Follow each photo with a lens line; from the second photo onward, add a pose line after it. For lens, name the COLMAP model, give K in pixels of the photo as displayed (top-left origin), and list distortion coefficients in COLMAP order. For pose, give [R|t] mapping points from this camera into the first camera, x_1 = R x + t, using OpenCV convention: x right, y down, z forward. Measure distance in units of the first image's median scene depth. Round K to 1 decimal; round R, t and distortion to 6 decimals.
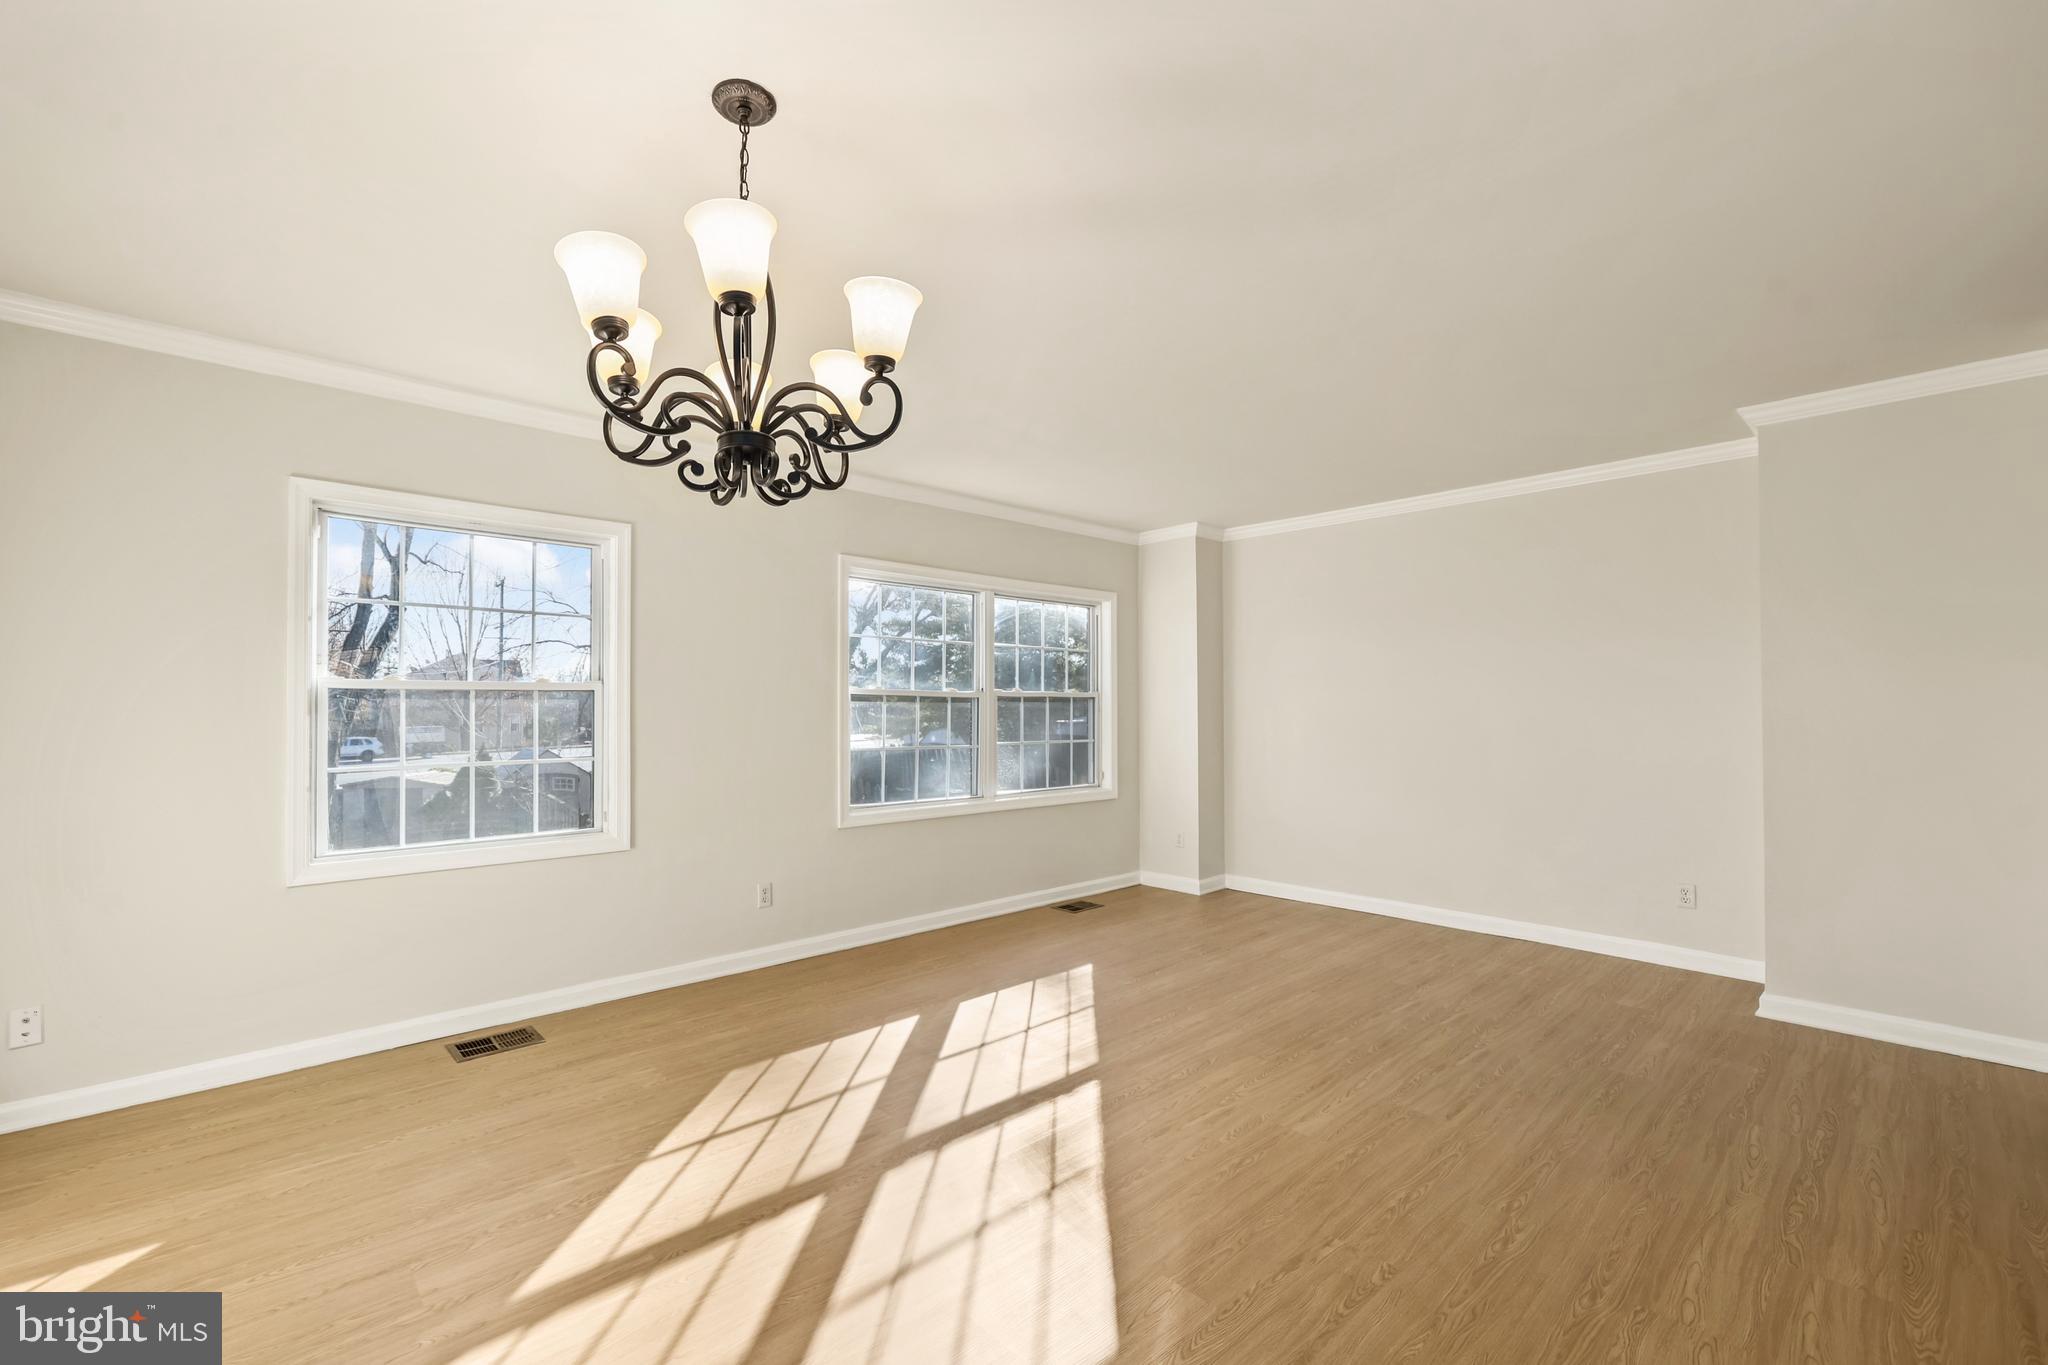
lens RADIAL K [[841.7, 0, 964.5], [0, 841.7, 688.3], [0, 0, 1]] dist [-0.005892, 0.001235]
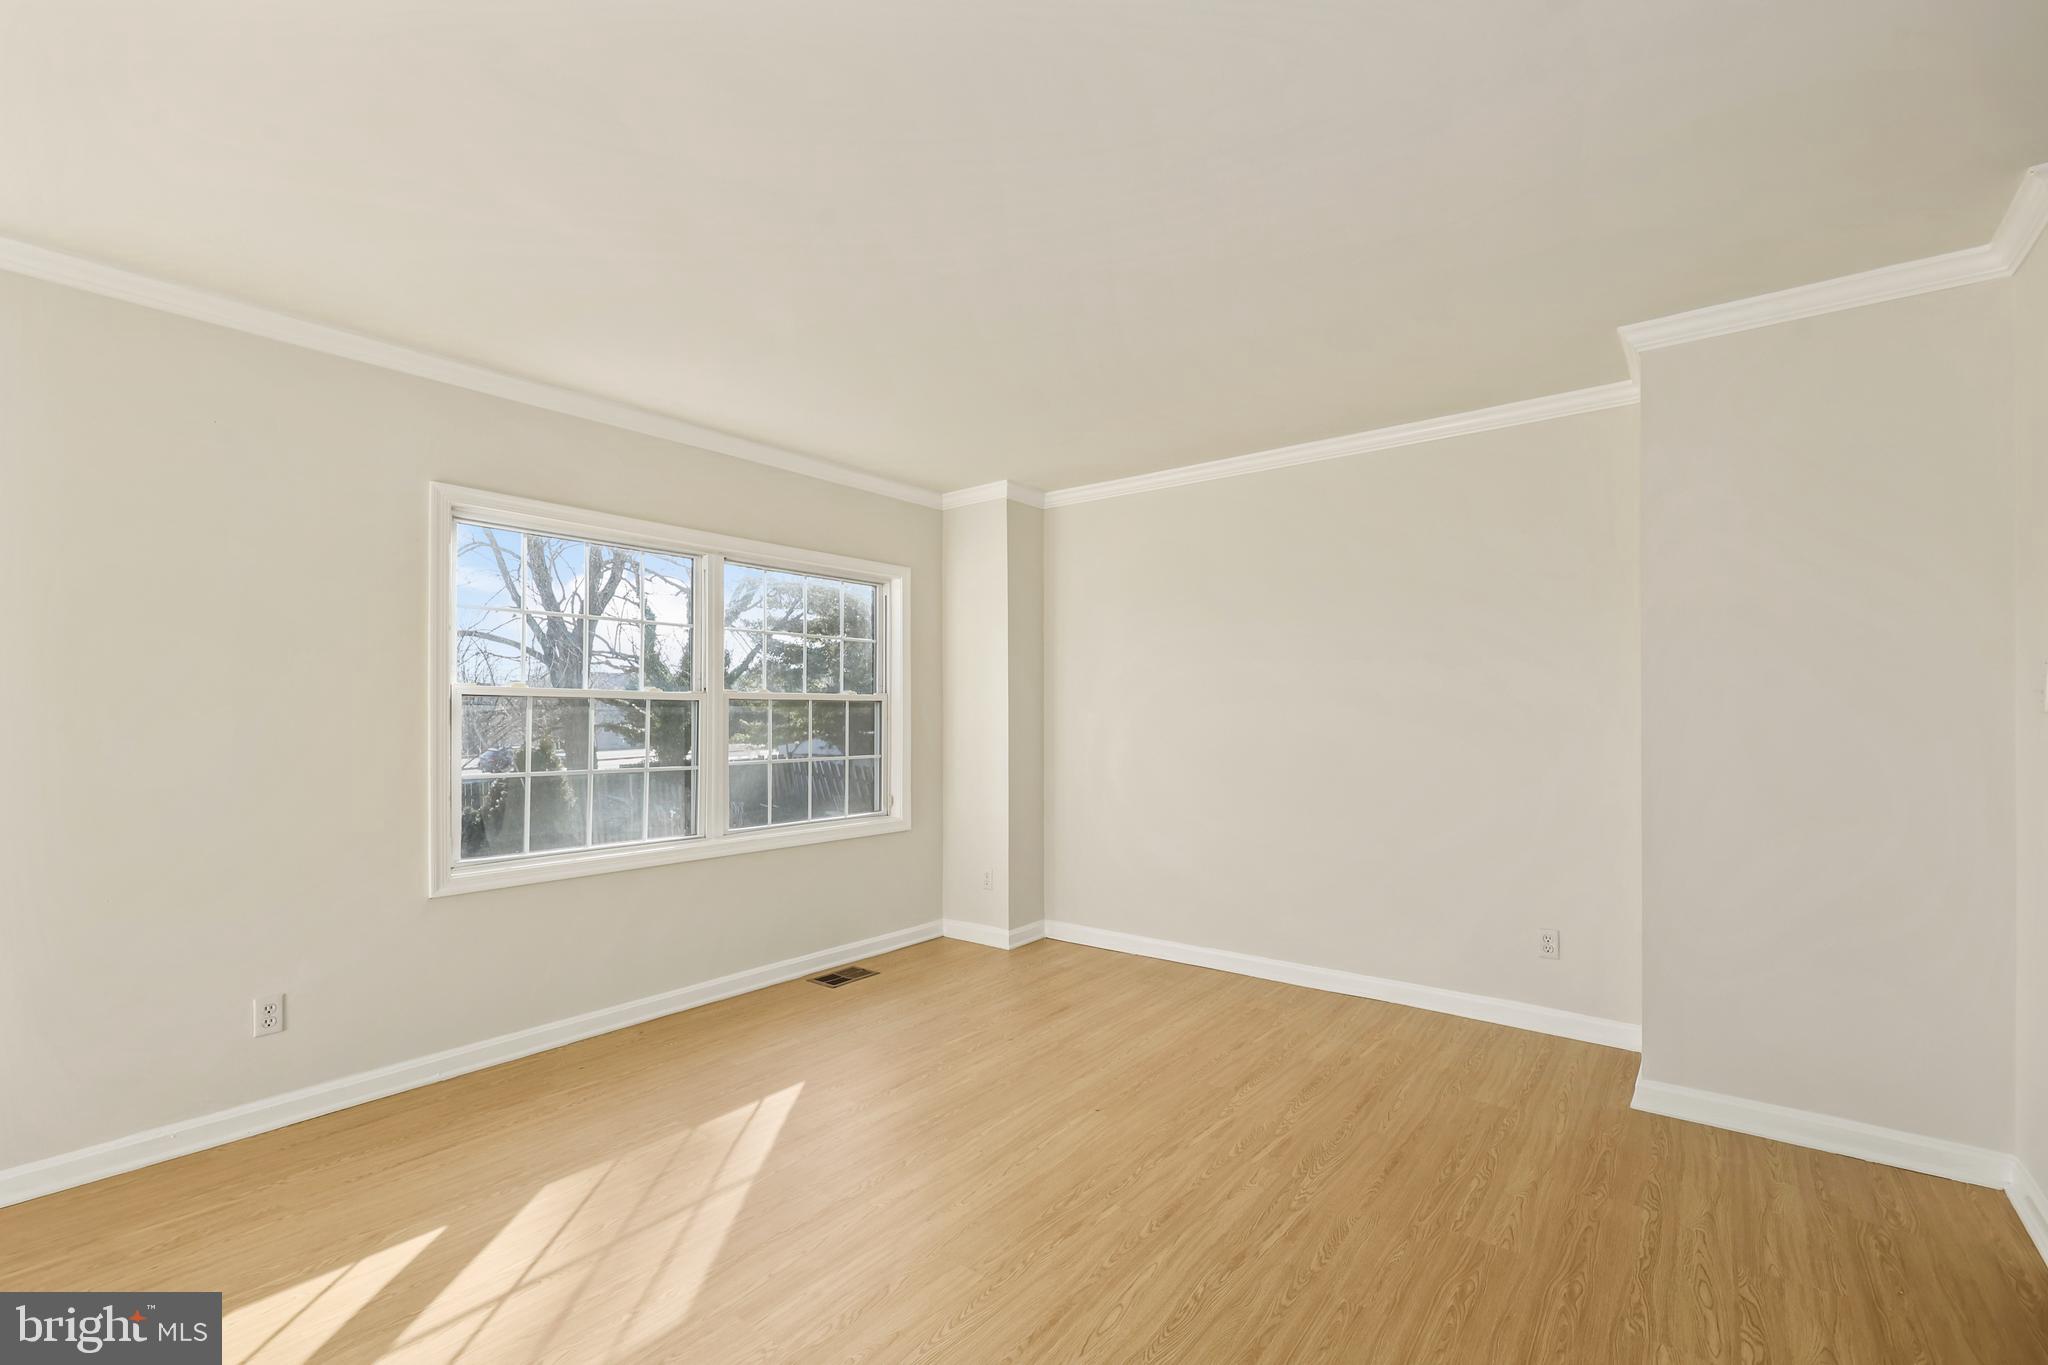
lens RADIAL K [[872.9, 0, 1040.3], [0, 872.9, 701.2], [0, 0, 1]] dist [0.009756, -0.000998]
pose [[0.979833, 0.003285, 0.199793, 0.168443], [-0.004767, 0.999965, 0.006937, 0.005644], [-0.199763, -0.007749, 0.979814, 0.219112]]
